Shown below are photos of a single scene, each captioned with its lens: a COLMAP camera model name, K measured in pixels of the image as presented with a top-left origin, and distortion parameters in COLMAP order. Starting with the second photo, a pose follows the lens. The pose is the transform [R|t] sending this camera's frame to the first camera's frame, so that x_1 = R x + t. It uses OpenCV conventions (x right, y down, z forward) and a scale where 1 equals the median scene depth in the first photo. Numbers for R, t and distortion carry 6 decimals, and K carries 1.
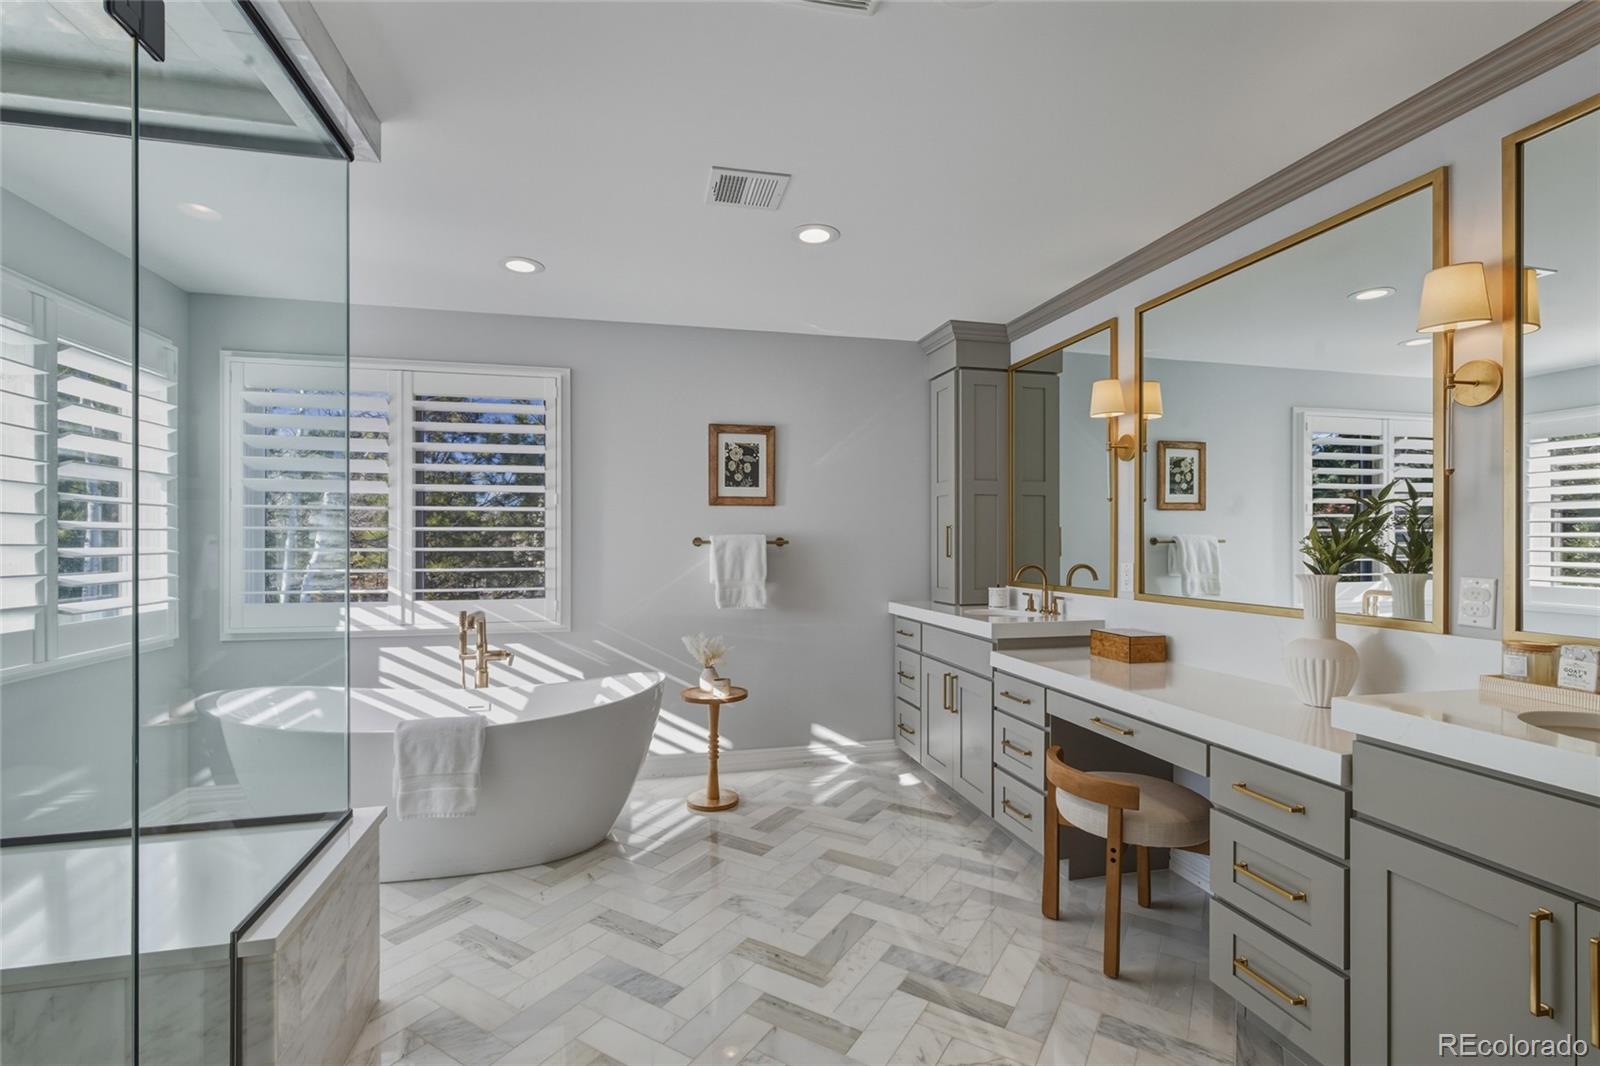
lens RADIAL K [[732.6, 0, 804.4], [0, 732.6, 540.7], [0, 0, 1]] dist [0.009375, 0.000076]
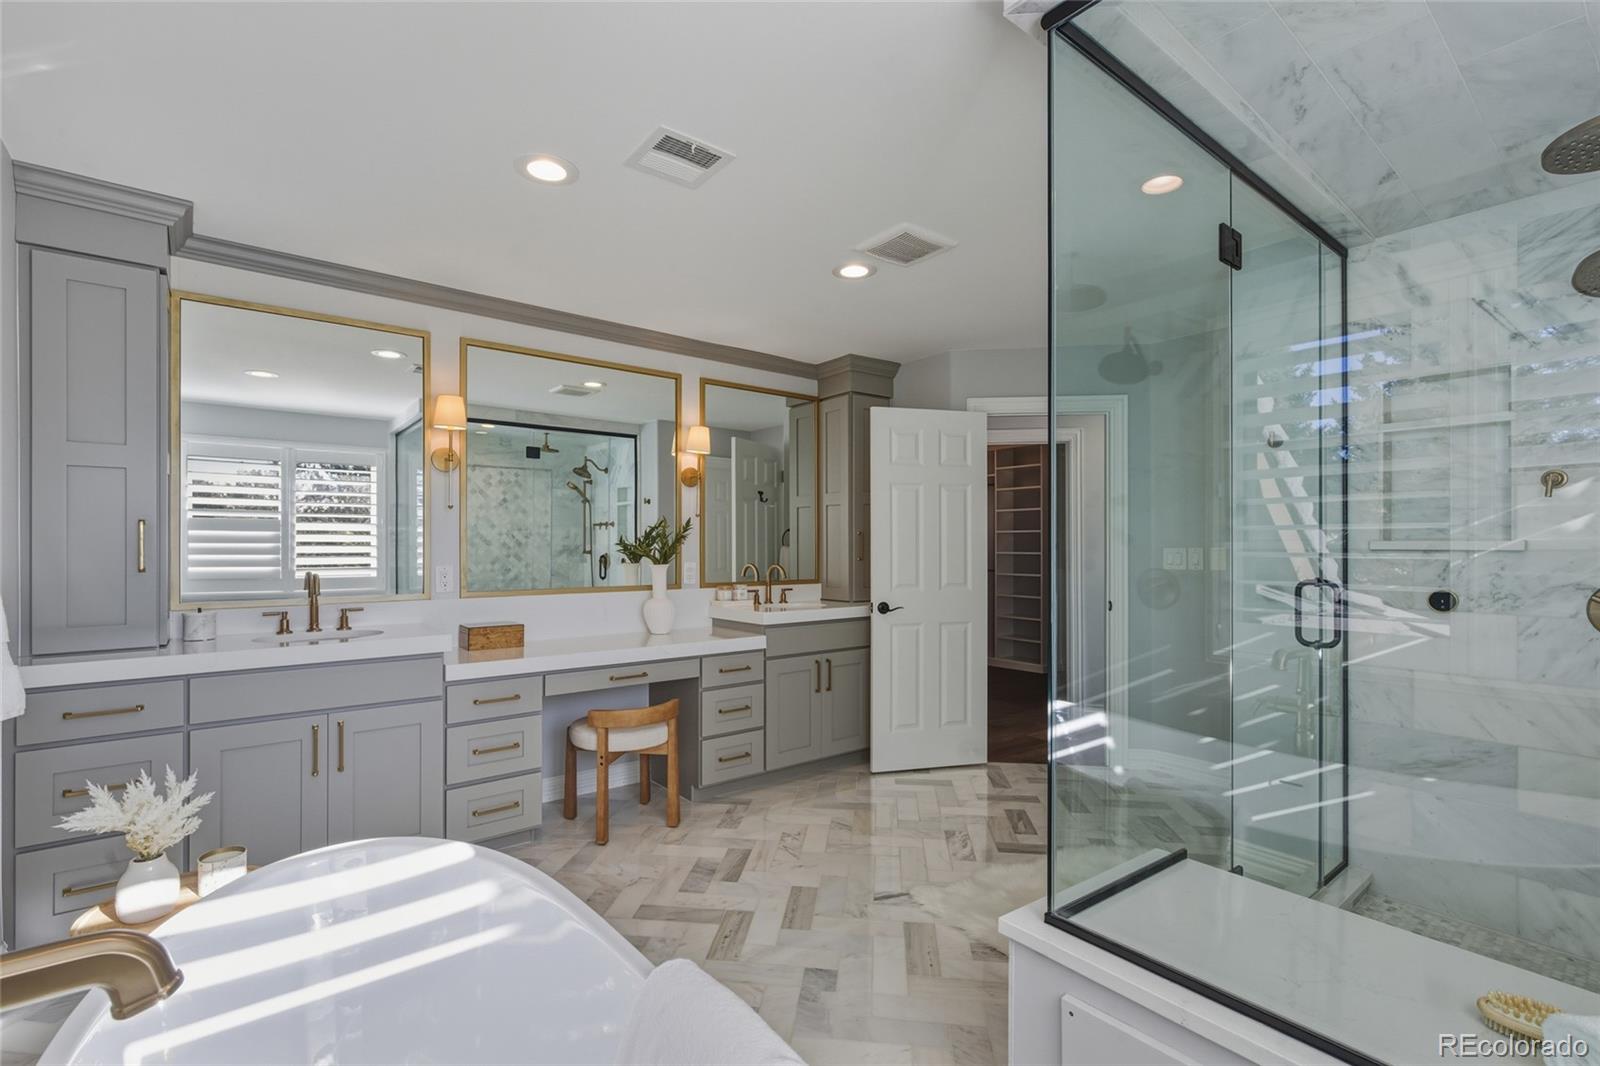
lens RADIAL K [[732.6, 0, 802.3], [0, 732.6, 542.3], [0, 0, 1]] dist [0.009375, 0.000076]
pose [[-0.435987, 0.004826, 0.899940, -1.109553], [-0.003436, 0.999969, -0.007027, 0.001787], [-0.899947, -0.006156, -0.435957, 1.455428]]
